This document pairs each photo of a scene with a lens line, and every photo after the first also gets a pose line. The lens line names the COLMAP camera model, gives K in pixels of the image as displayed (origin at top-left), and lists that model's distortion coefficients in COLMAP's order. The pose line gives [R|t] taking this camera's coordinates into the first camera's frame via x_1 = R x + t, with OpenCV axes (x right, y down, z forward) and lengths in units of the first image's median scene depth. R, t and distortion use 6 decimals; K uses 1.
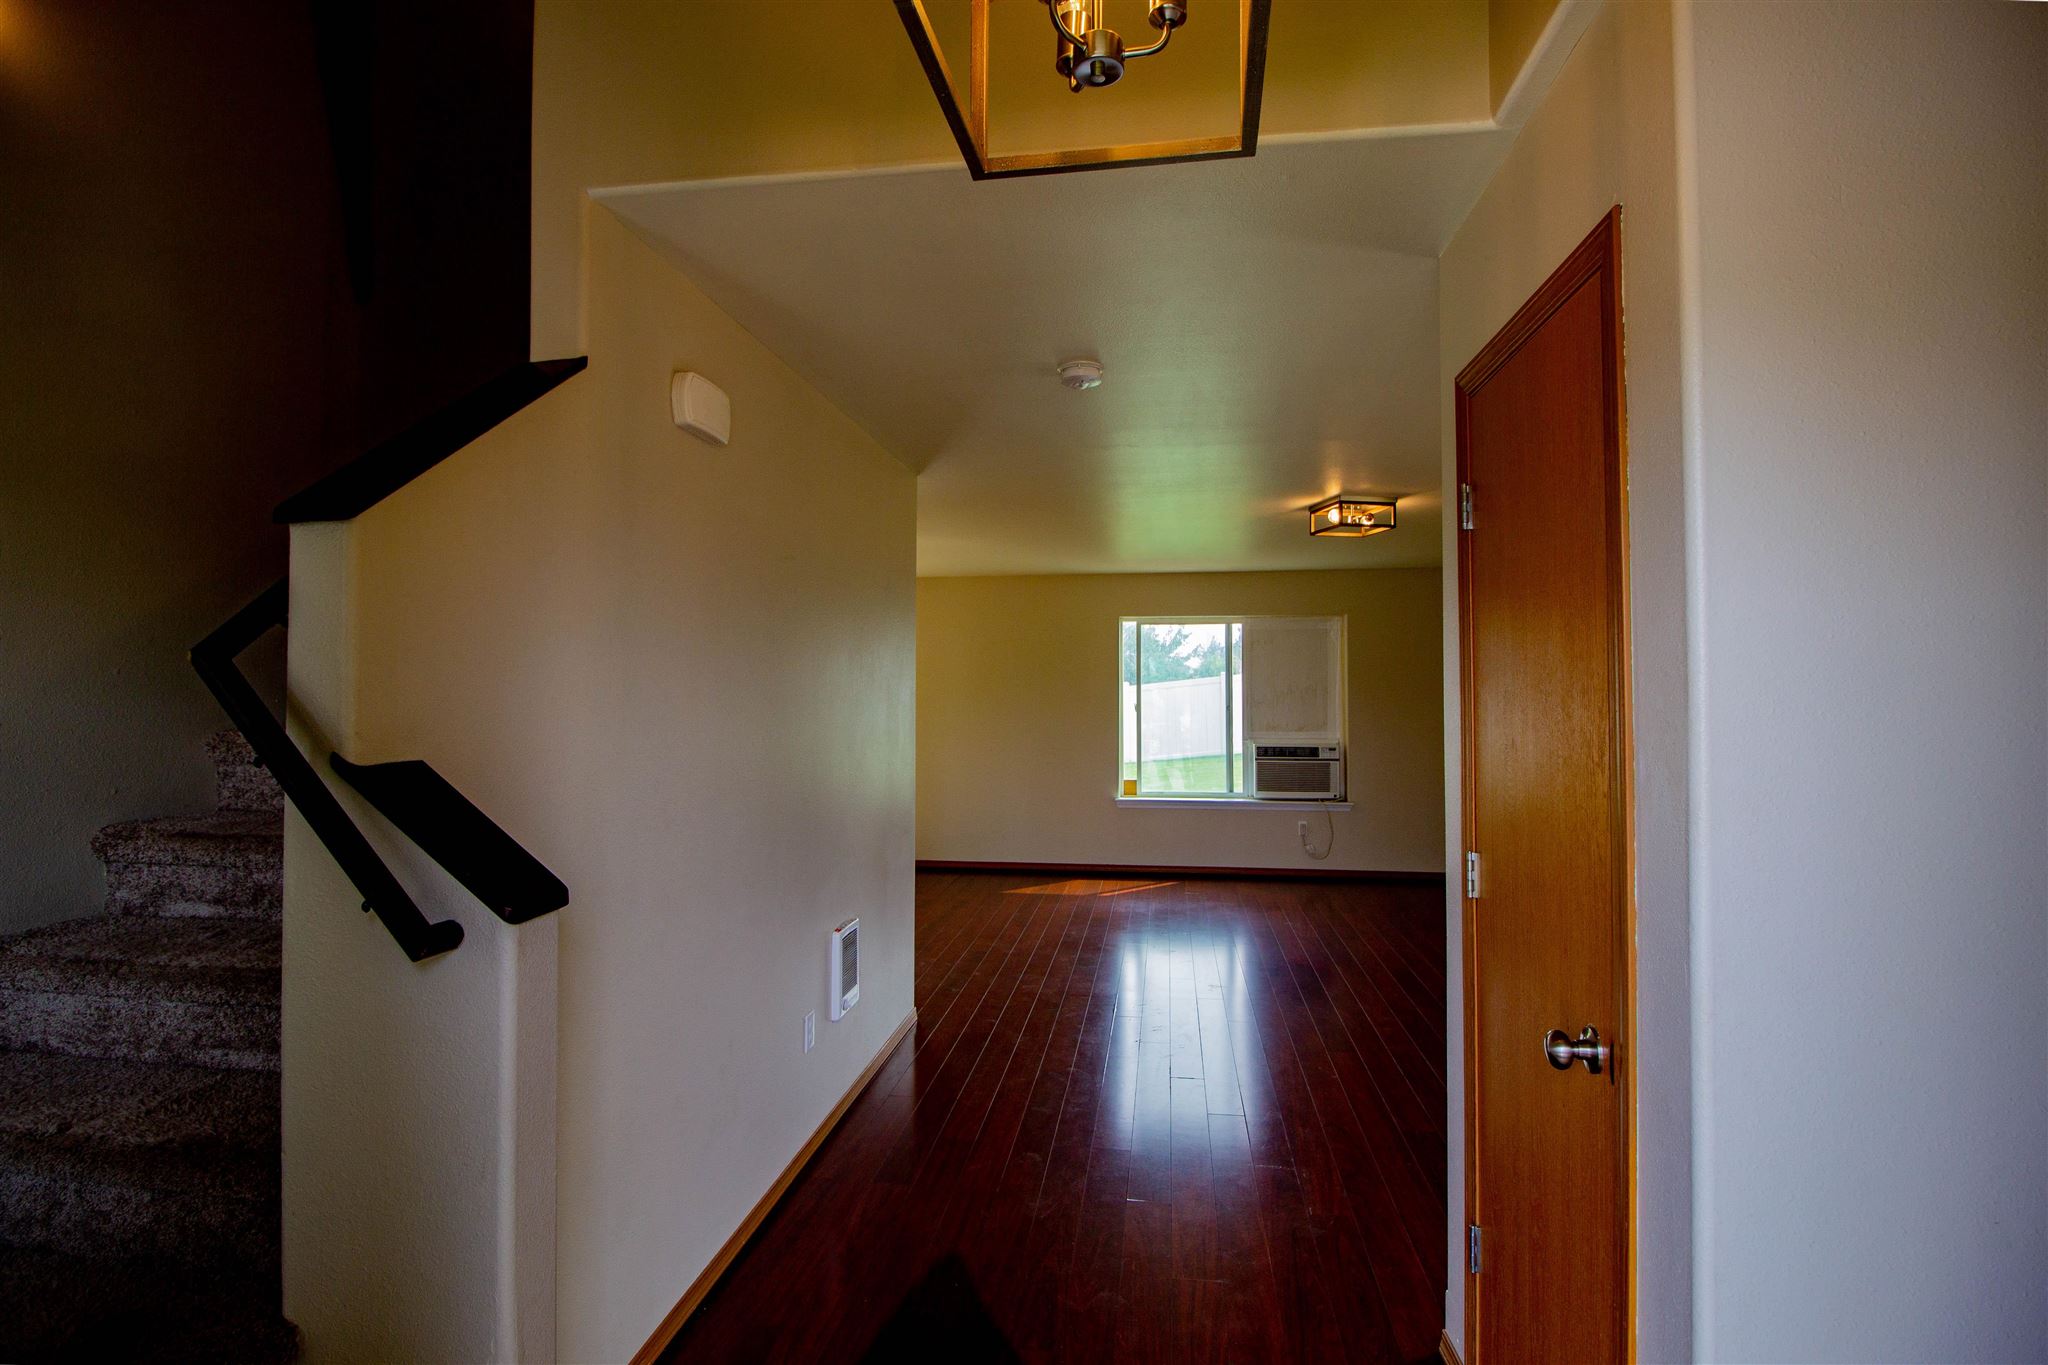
lens RADIAL K [[957.6, 0, 1036.3], [0, 957.6, 670.6], [0, 0, 1]] dist [-0.004613, -0.005532]
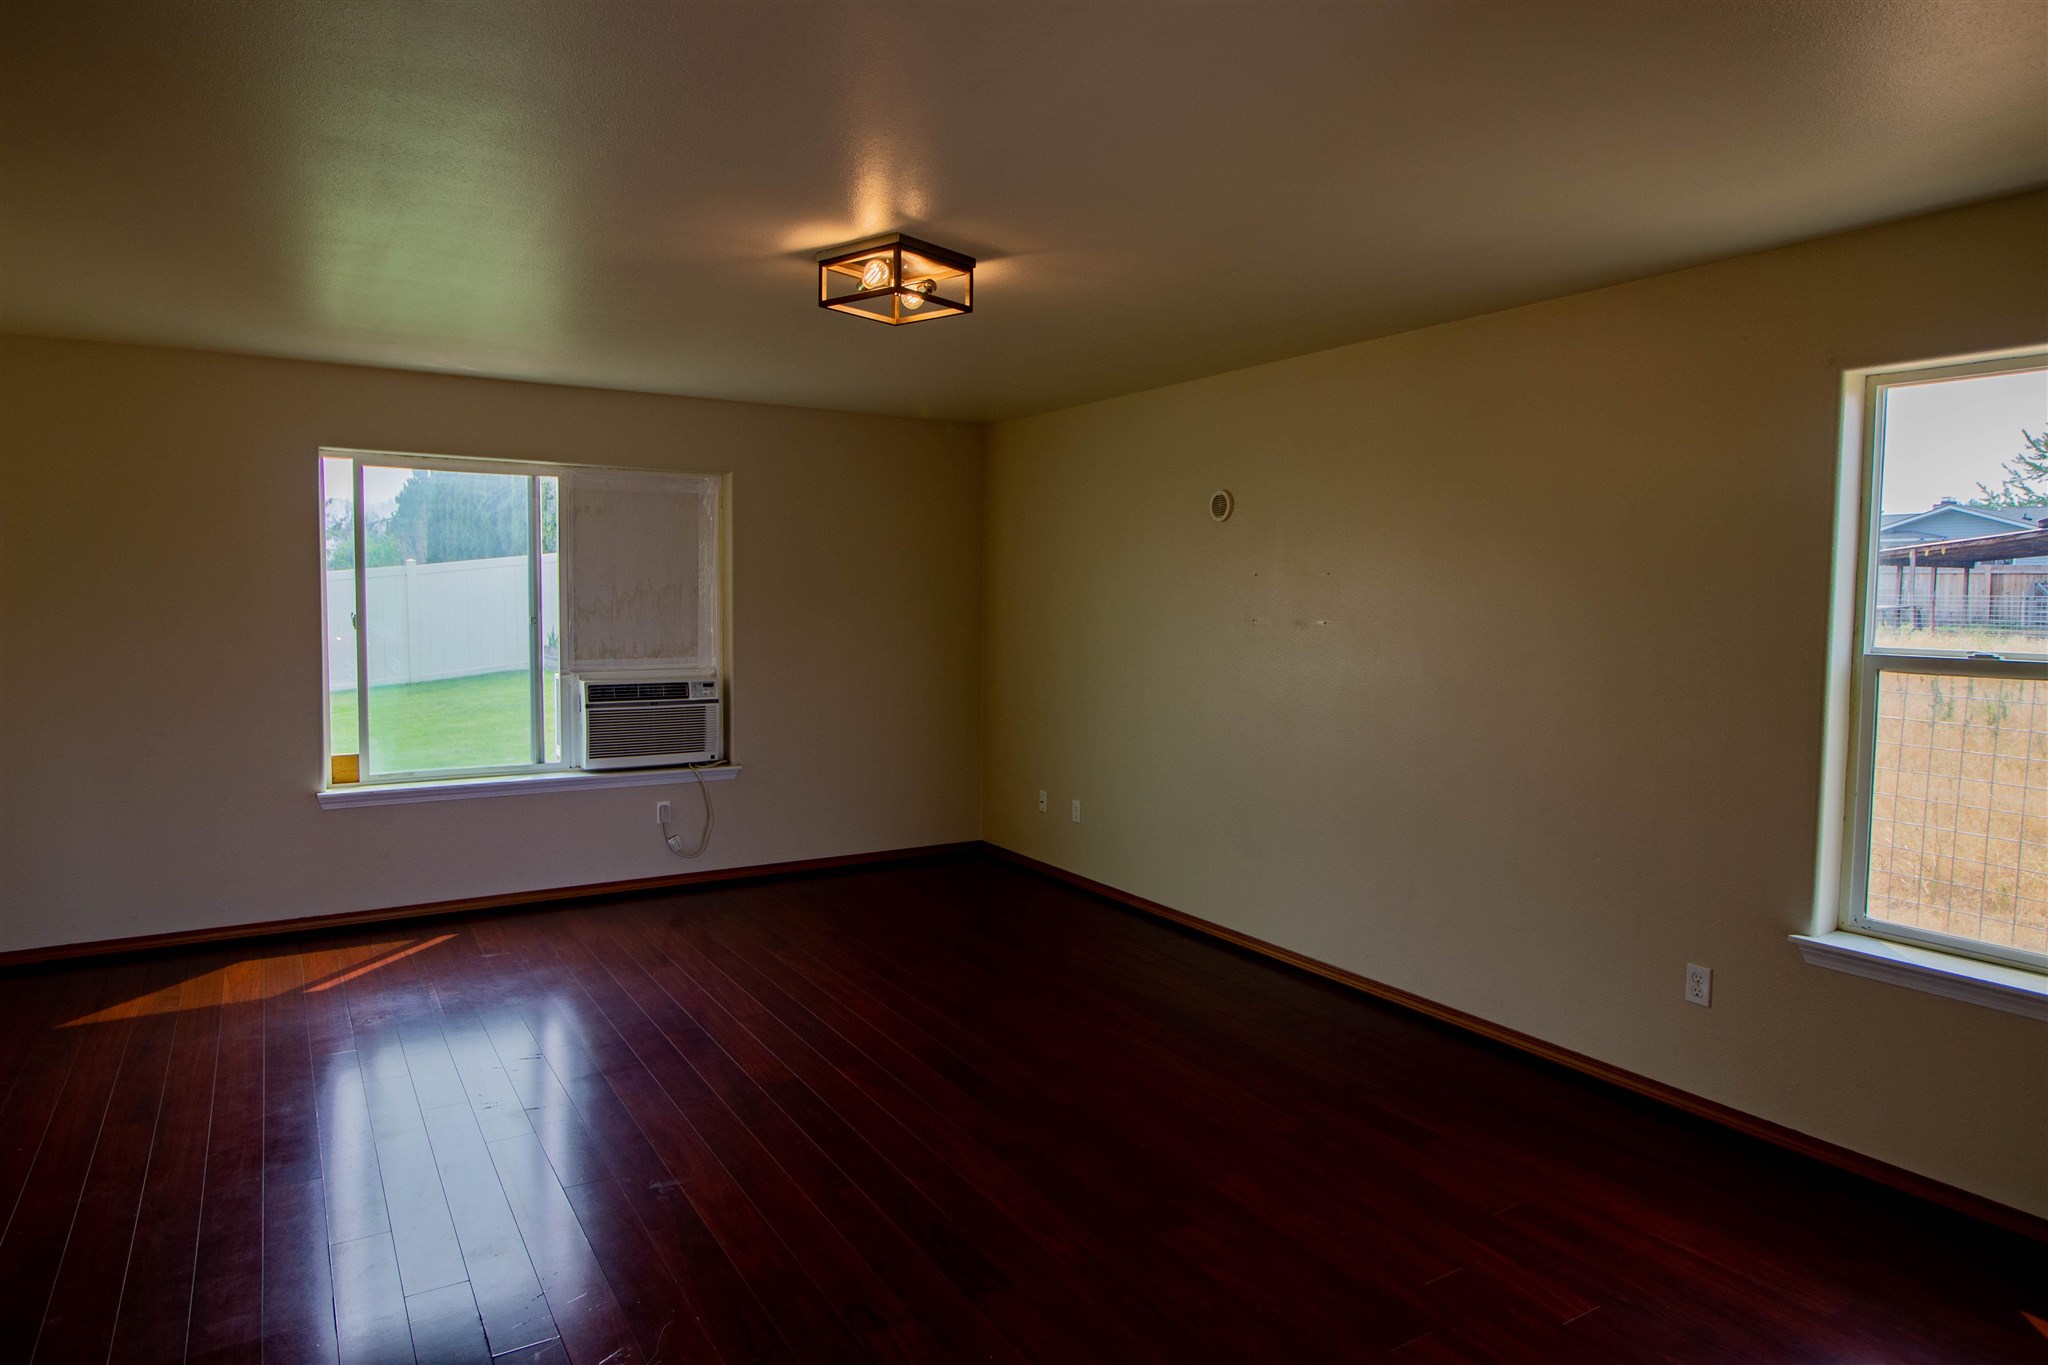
lens RADIAL K [[1205.9, 0, 1022.5], [0, 1205.9, 661.7], [0, 0, 1]] dist [0.000381, 0.000904]
pose [[0.766417, -0.027024, 0.641774, -0.044787], [-0.023322, 0.997285, 0.069846, 0.005893], [-0.641919, -0.068499, 0.763706, 0.250431]]
